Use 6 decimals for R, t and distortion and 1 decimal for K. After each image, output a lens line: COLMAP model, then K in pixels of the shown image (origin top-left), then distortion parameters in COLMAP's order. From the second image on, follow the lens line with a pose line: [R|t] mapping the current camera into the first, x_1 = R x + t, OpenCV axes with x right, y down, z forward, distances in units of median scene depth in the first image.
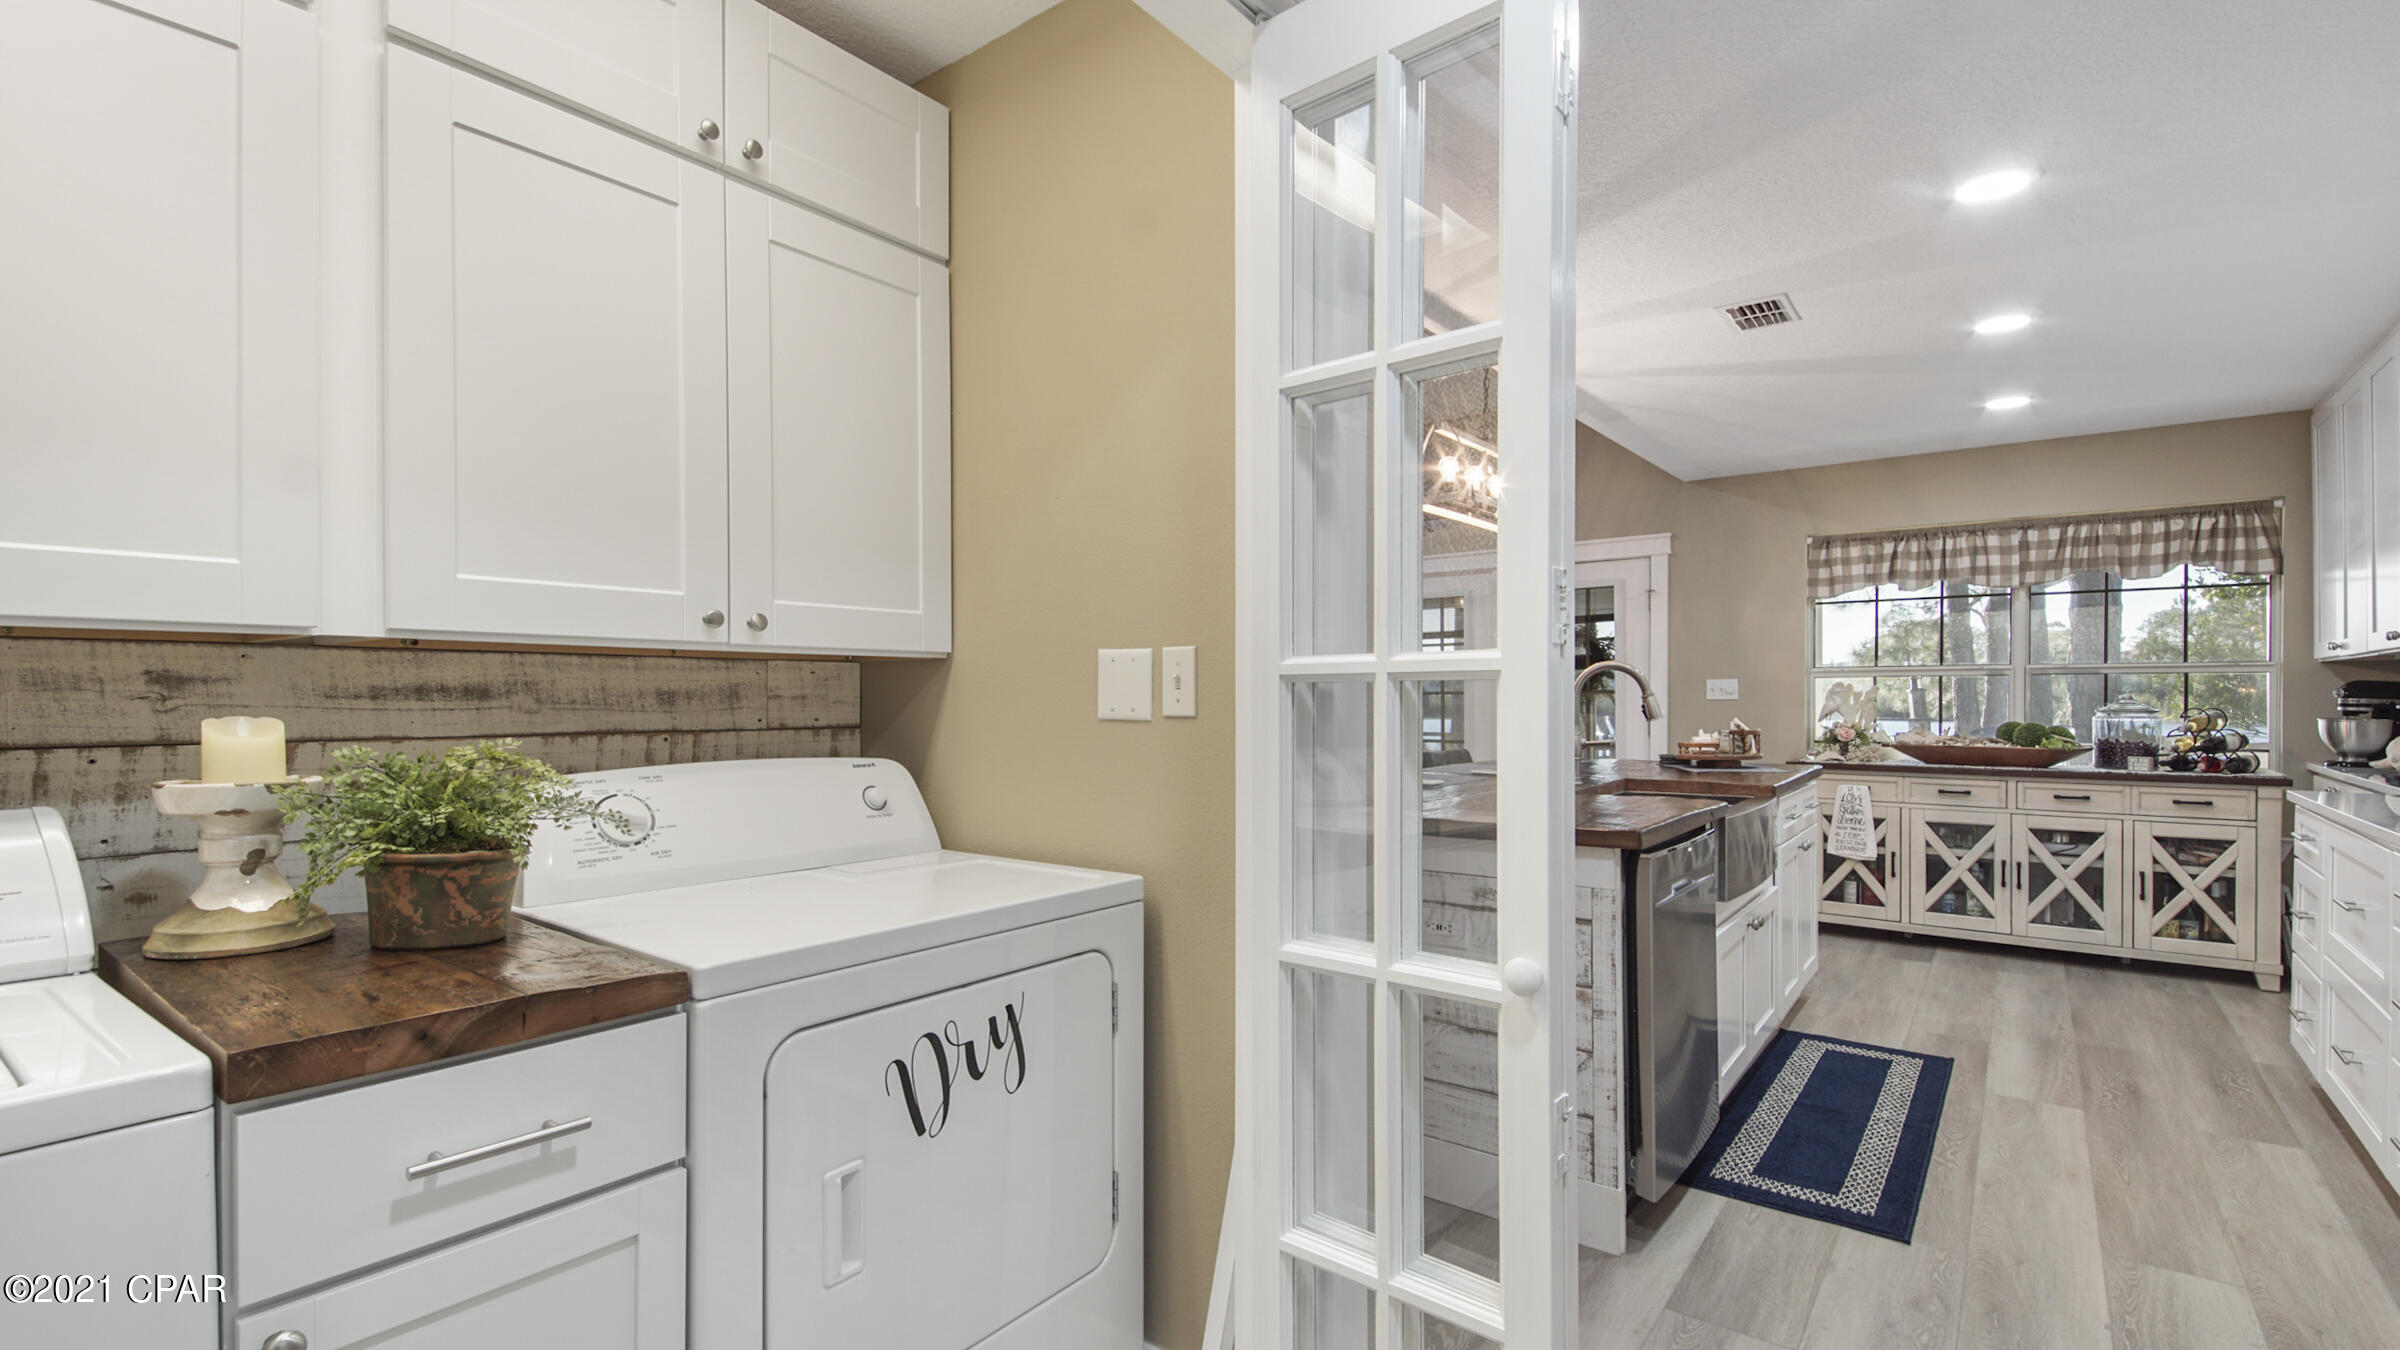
lens RADIAL K [[1056.1, 0, 1181.7], [0, 1056.1, 701.0], [0, 0, 1]] dist [0.025318, -0.015835]
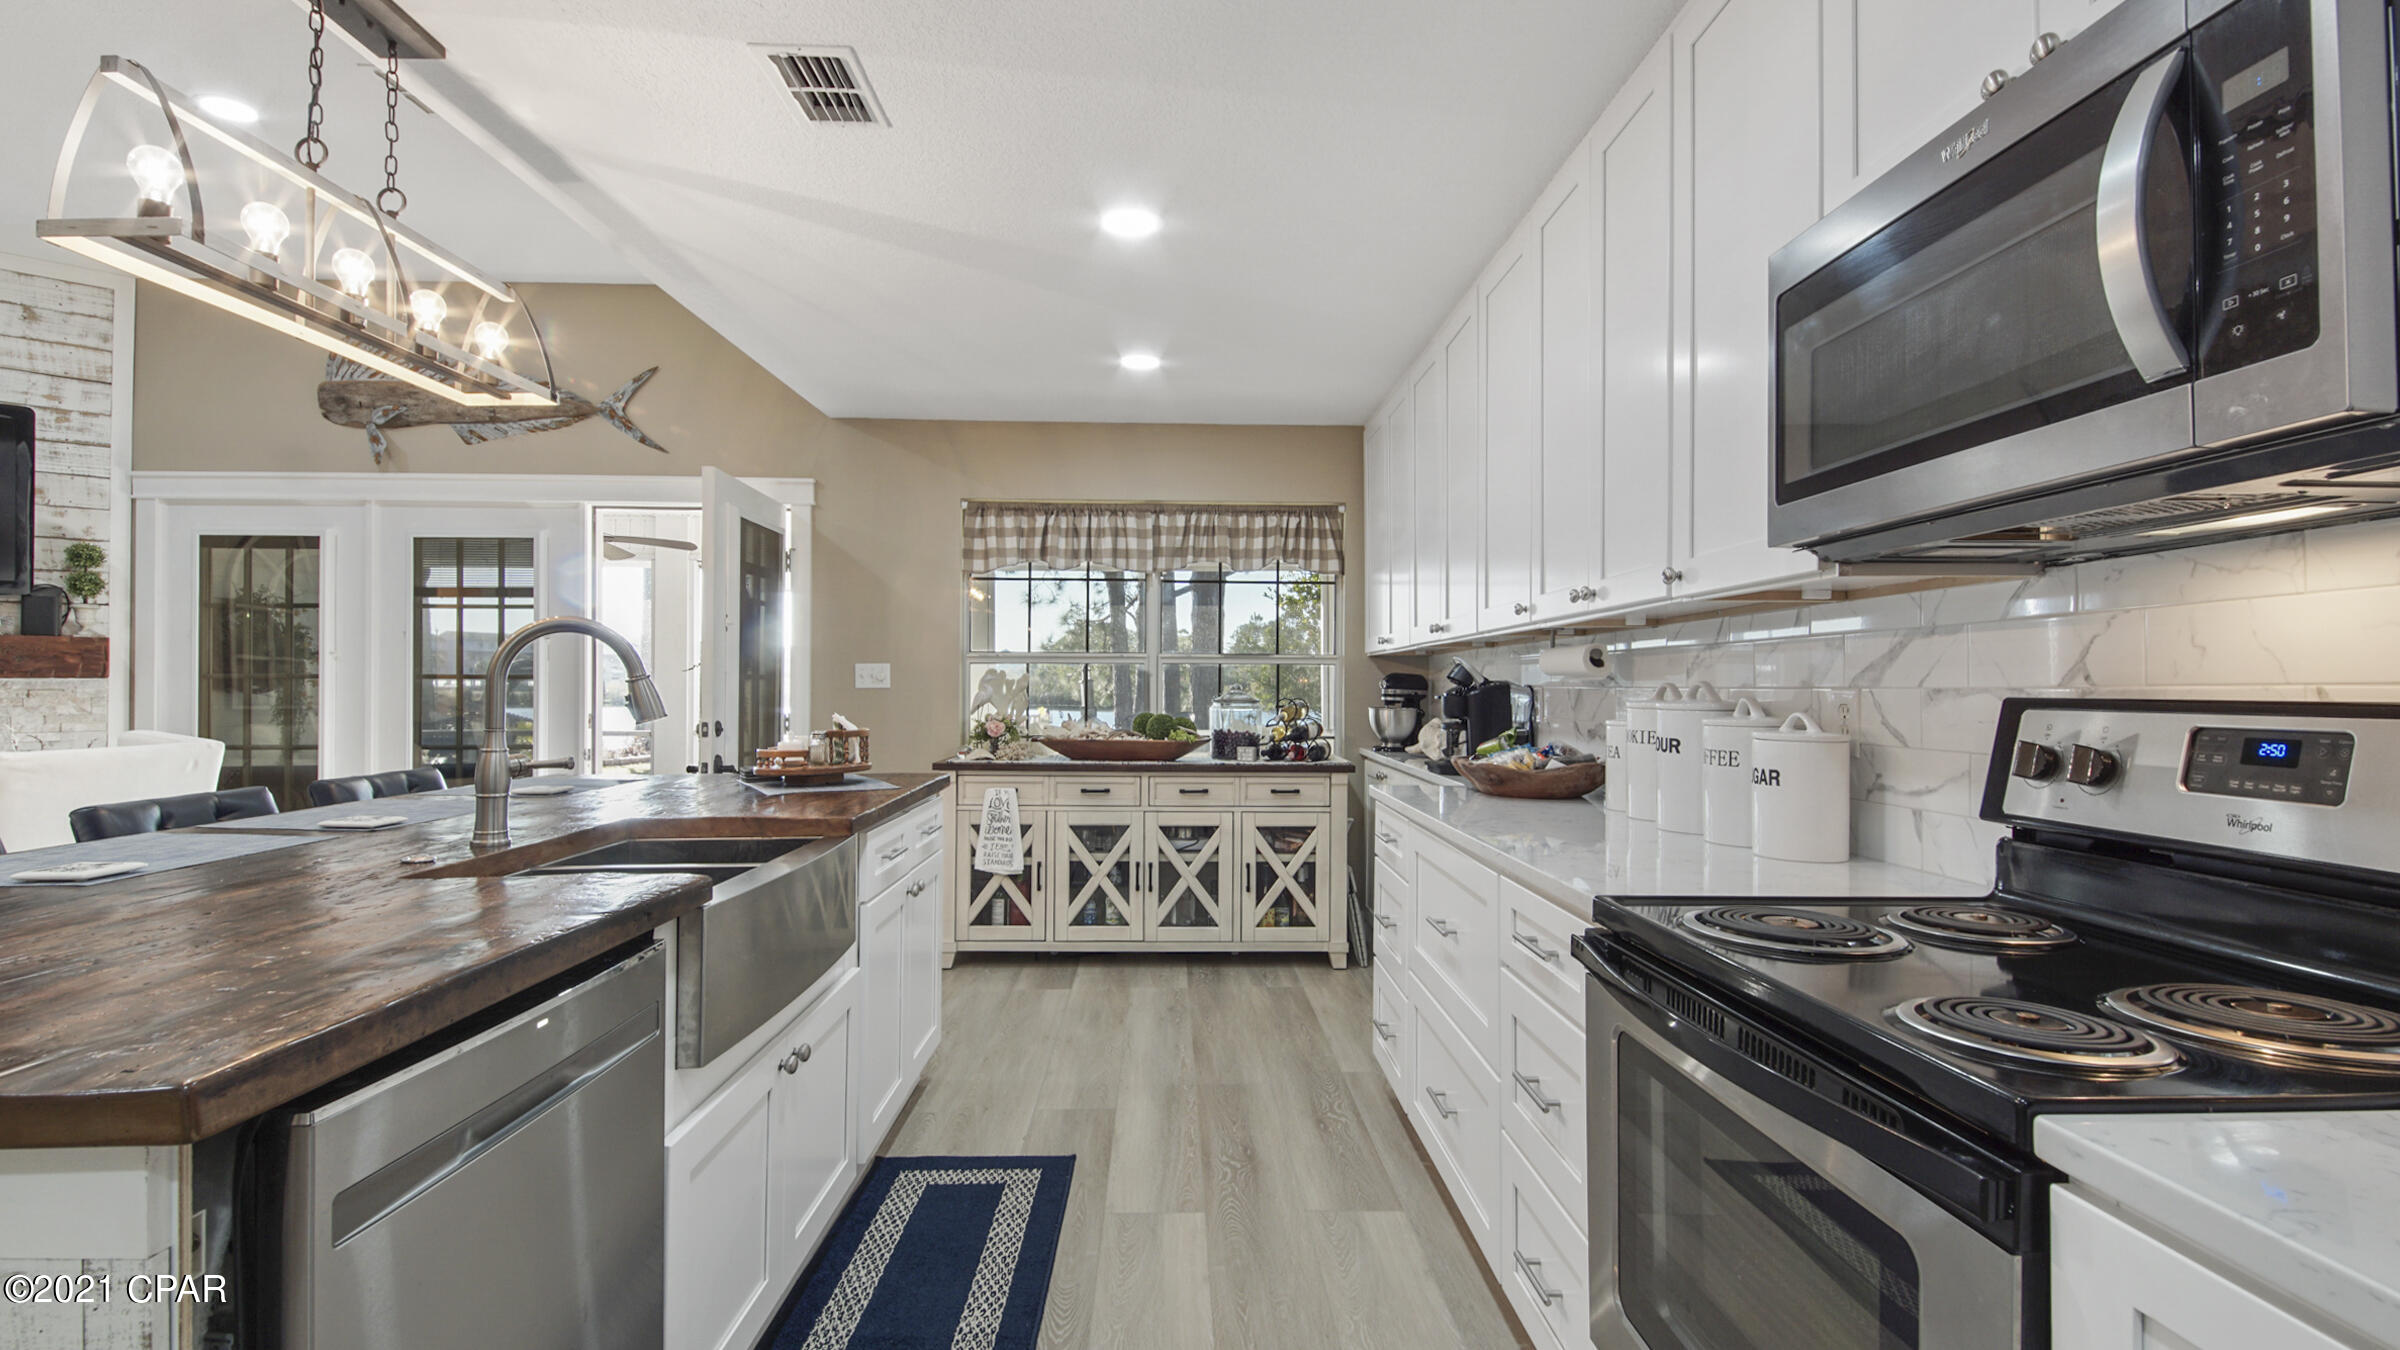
lens RADIAL K [[1063.9, 0, 1189.7], [0, 1063.9, 682.0], [0, 0, 1]] dist [0.028938, -0.018204]
pose [[0.769740, 0.007616, 0.638312, 0.216567], [-0.002800, 0.999959, -0.008555, 0.000135], [-0.638351, 0.004798, 0.769730, 0.260980]]
